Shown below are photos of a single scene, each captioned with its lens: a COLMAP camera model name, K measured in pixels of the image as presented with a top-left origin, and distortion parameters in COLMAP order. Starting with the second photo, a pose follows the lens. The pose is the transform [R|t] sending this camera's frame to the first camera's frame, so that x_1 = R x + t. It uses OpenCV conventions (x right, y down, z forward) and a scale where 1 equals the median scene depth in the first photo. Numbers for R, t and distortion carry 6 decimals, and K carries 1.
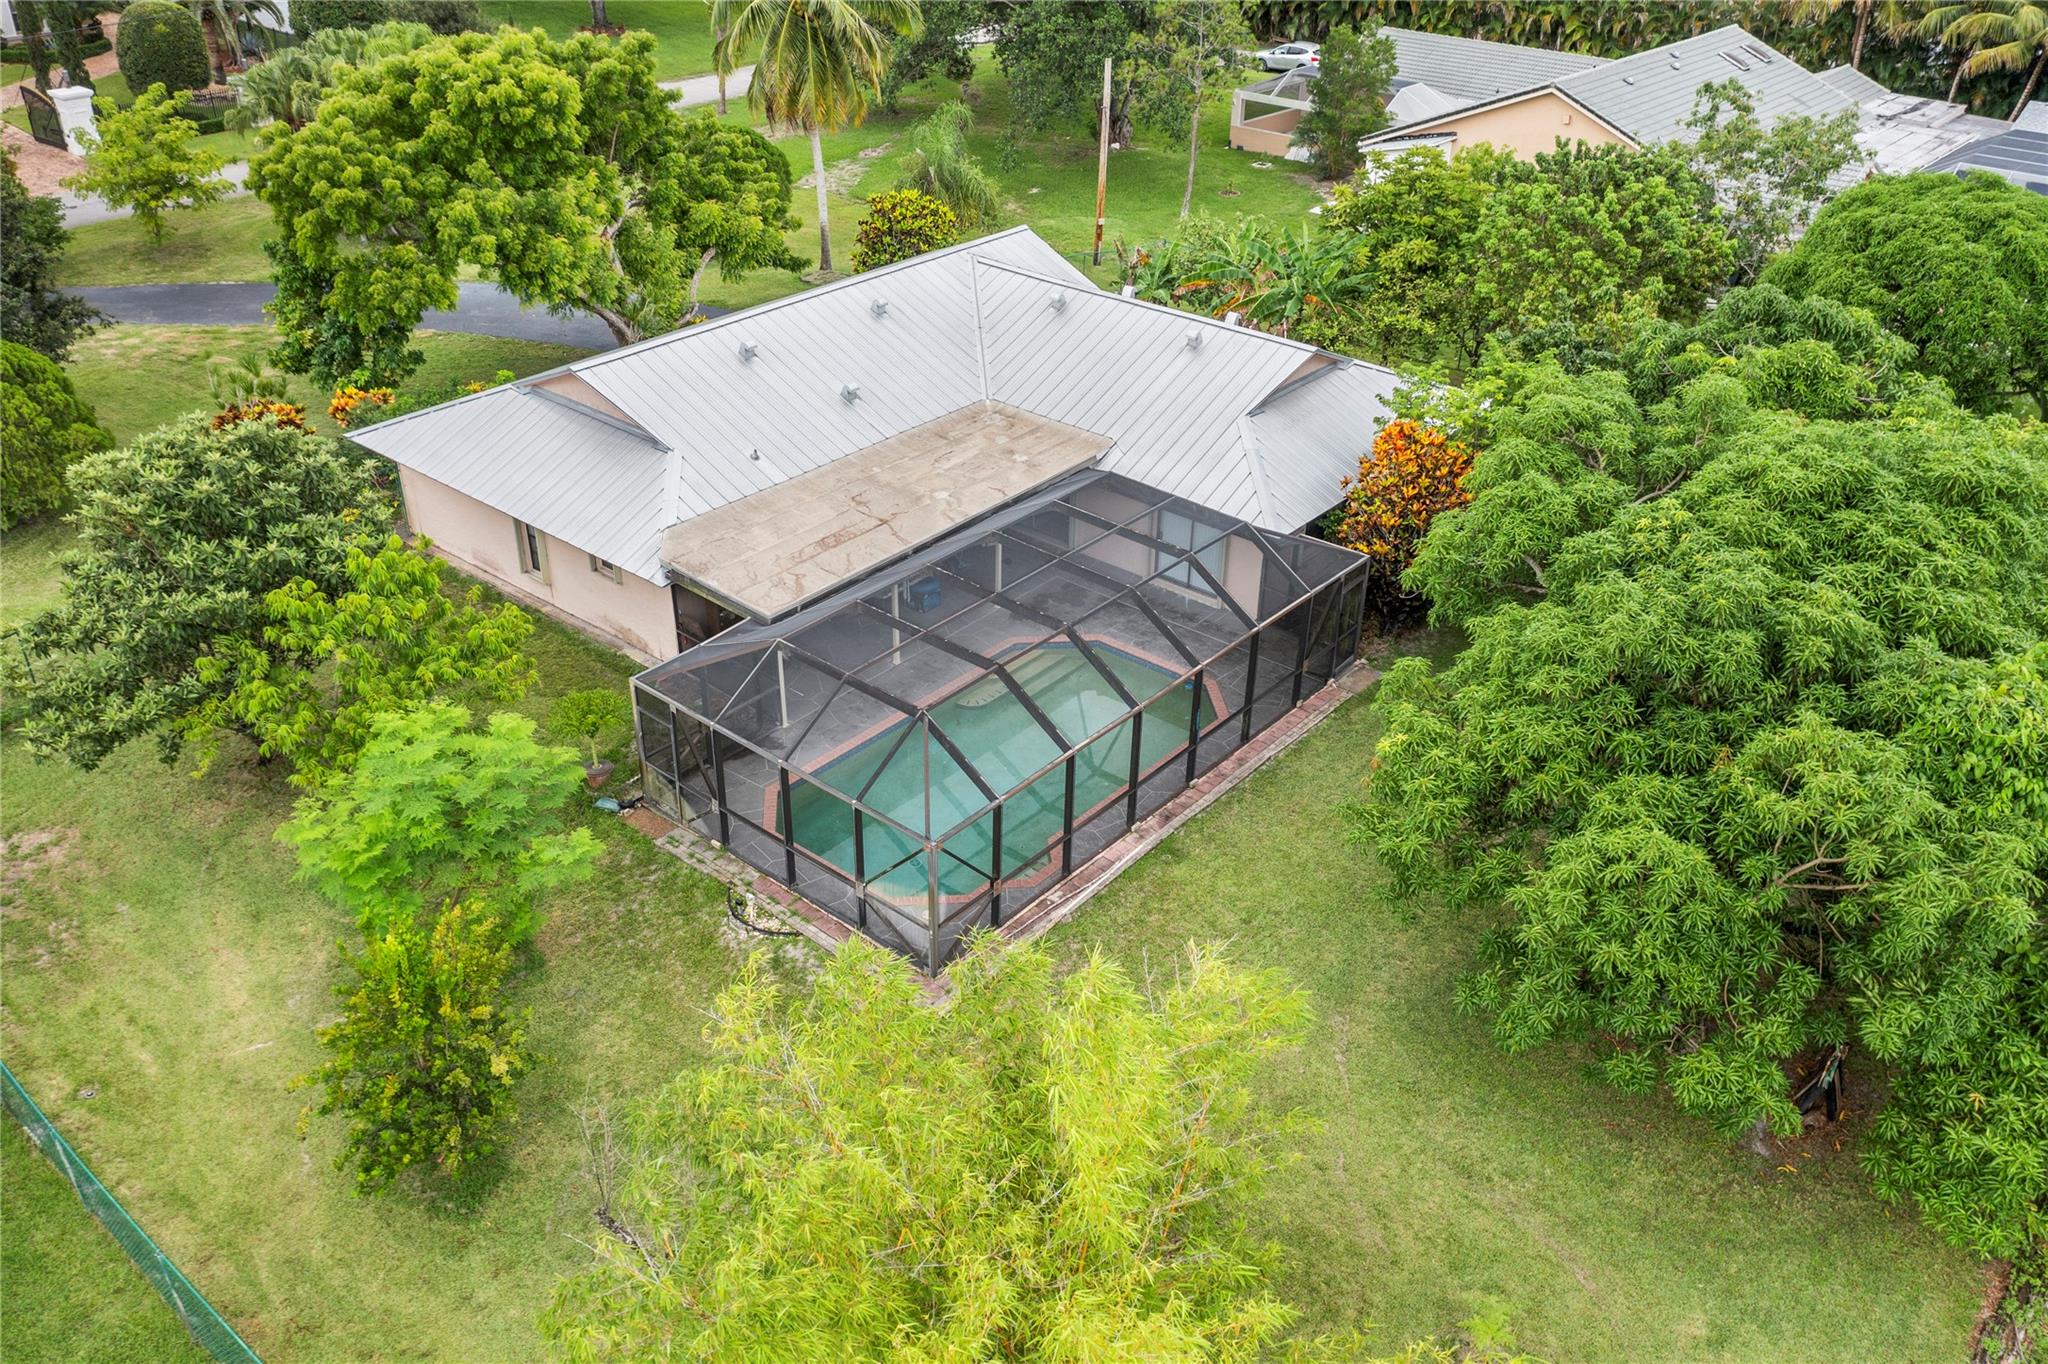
lens RADIAL K [[1640.7, 0, 1022.1], [0, 1640.7, 673.7], [0, 0, 1]] dist [-0.014479, 0.004758]
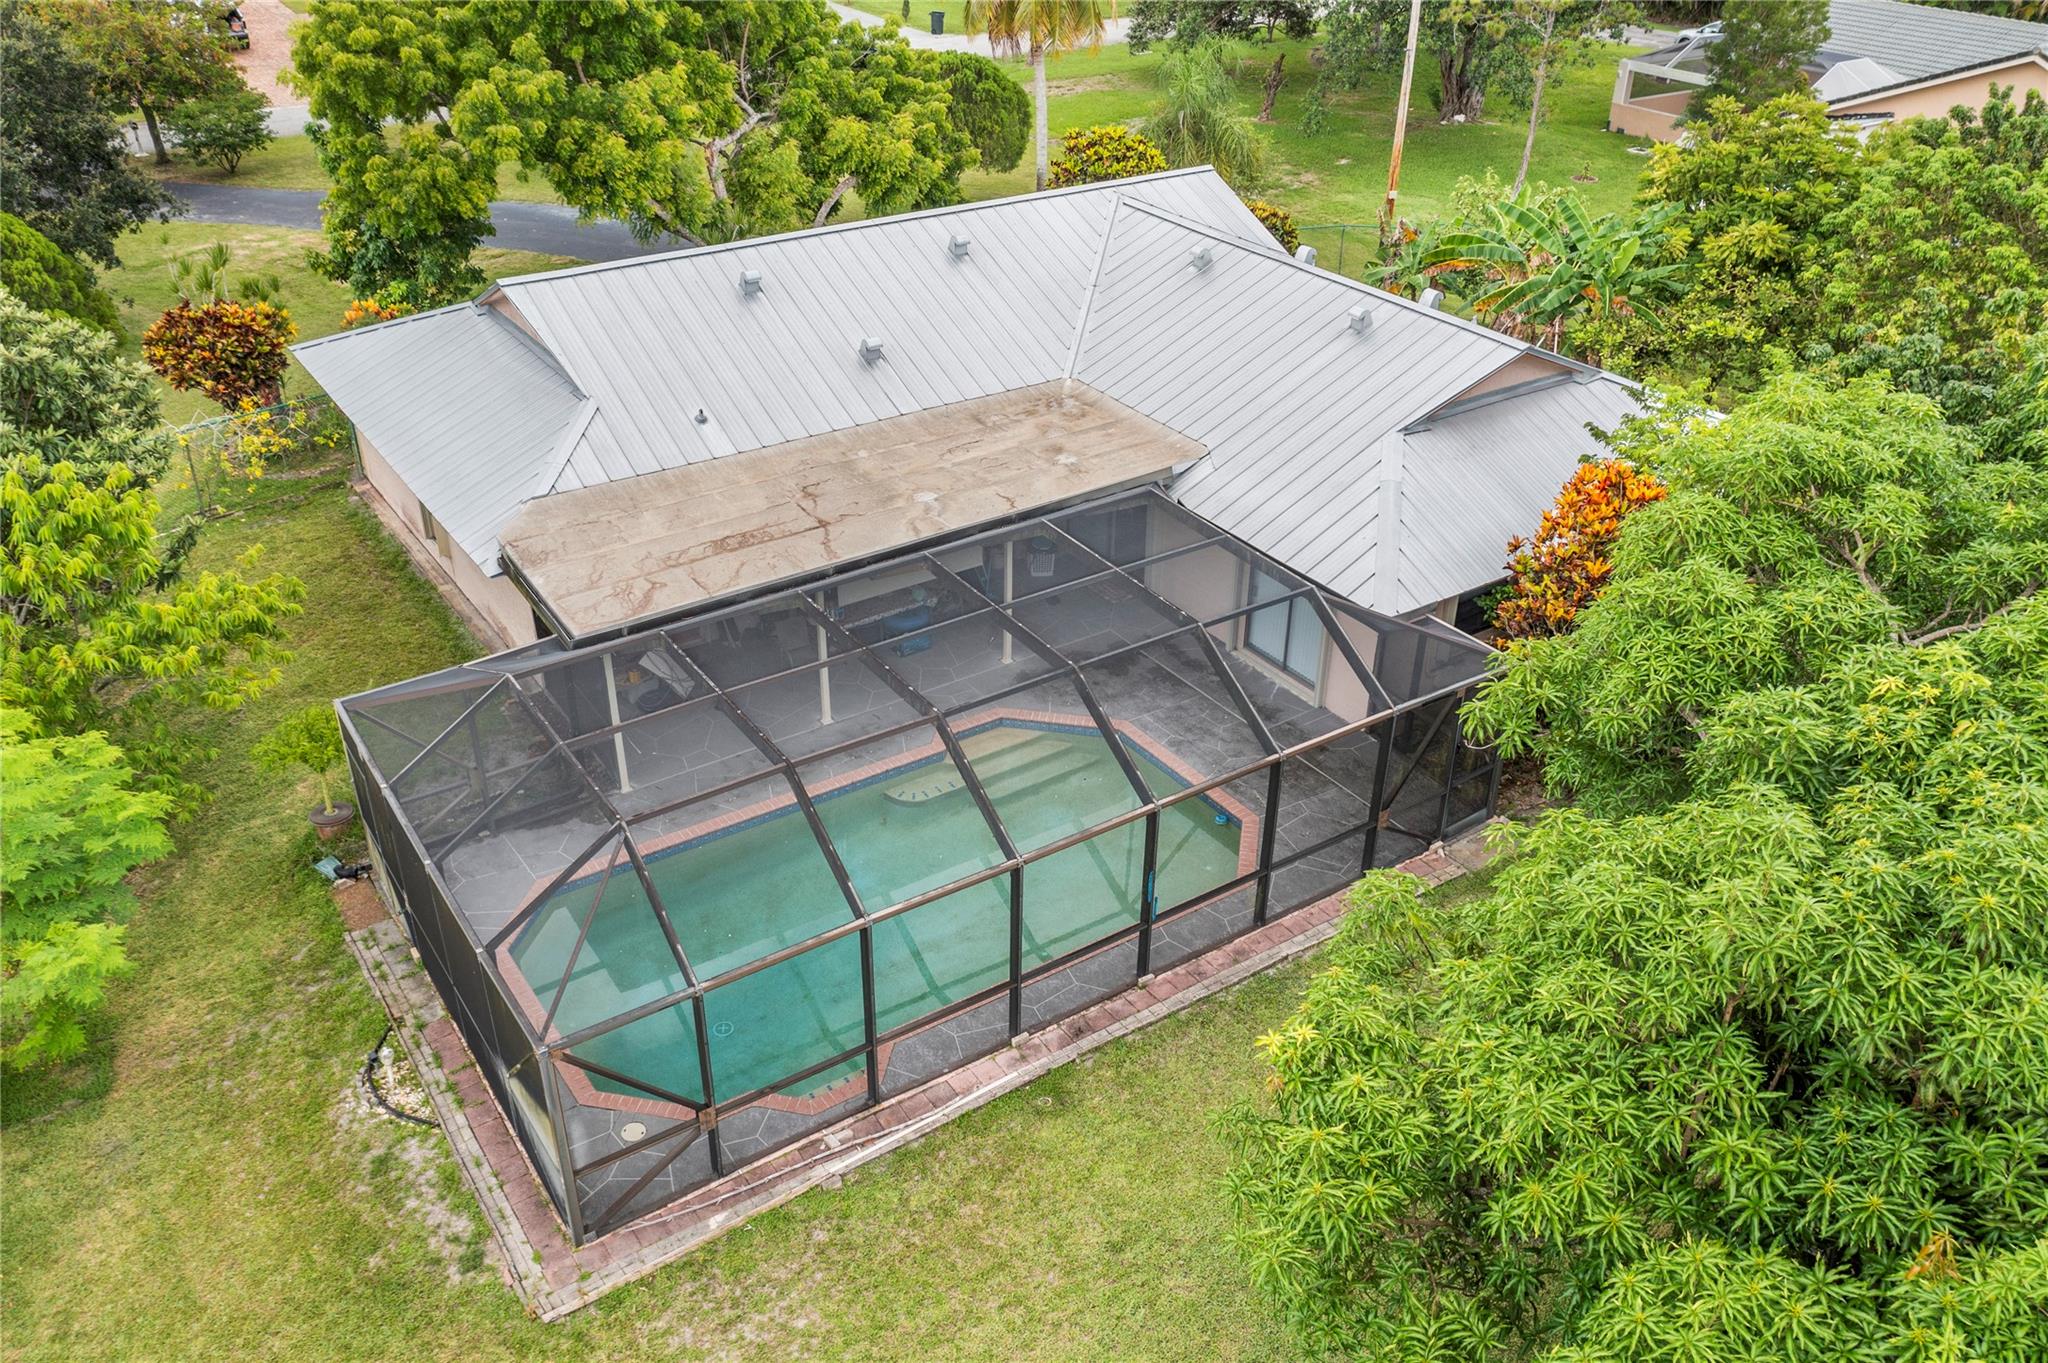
lens RADIAL K [[1640.7, 0, 1024.1], [0, 1640.7, 676.1], [0, 0, 1]] dist [-0.014479, 0.004758]
pose [[0.961836, 0.134637, -0.238212, 0.169037], [-0.136078, 0.990643, 0.010464, -0.044333], [0.237392, 0.022350, 0.971157, 0.314762]]
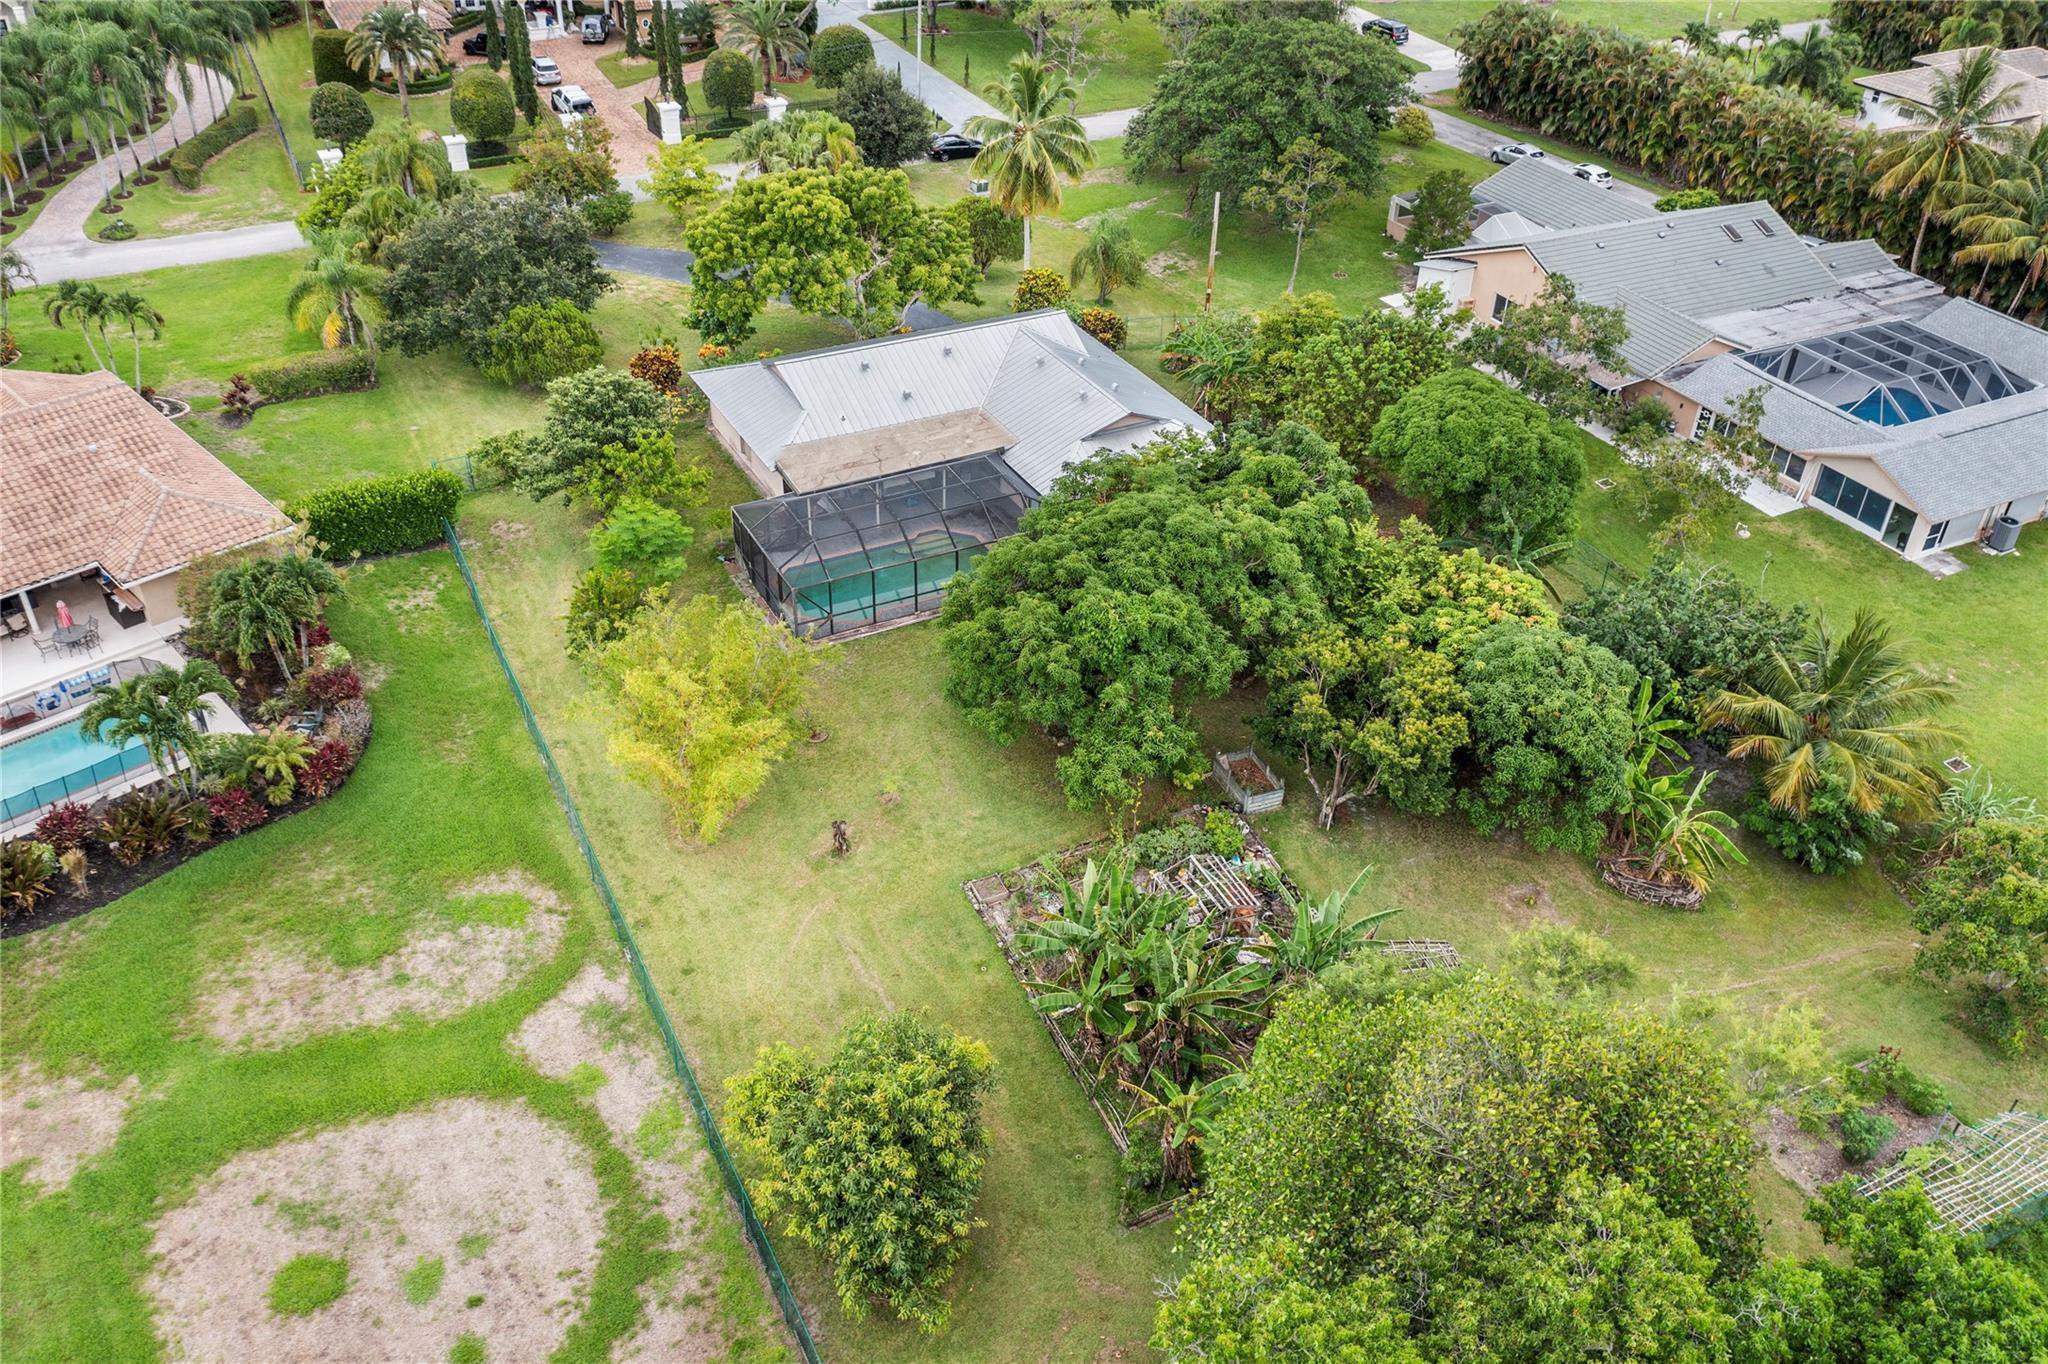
lens RADIAL K [[1640.7, 0, 1017.8], [0, 1640.7, 678.6], [0, 0, 1]] dist [-0.014479, 0.004758]
pose [[0.924098, 0.223150, -0.310237, 0.770160], [-0.202574, 0.974404, 0.097475, -0.057566], [0.324047, -0.027231, 0.945649, -0.928133]]
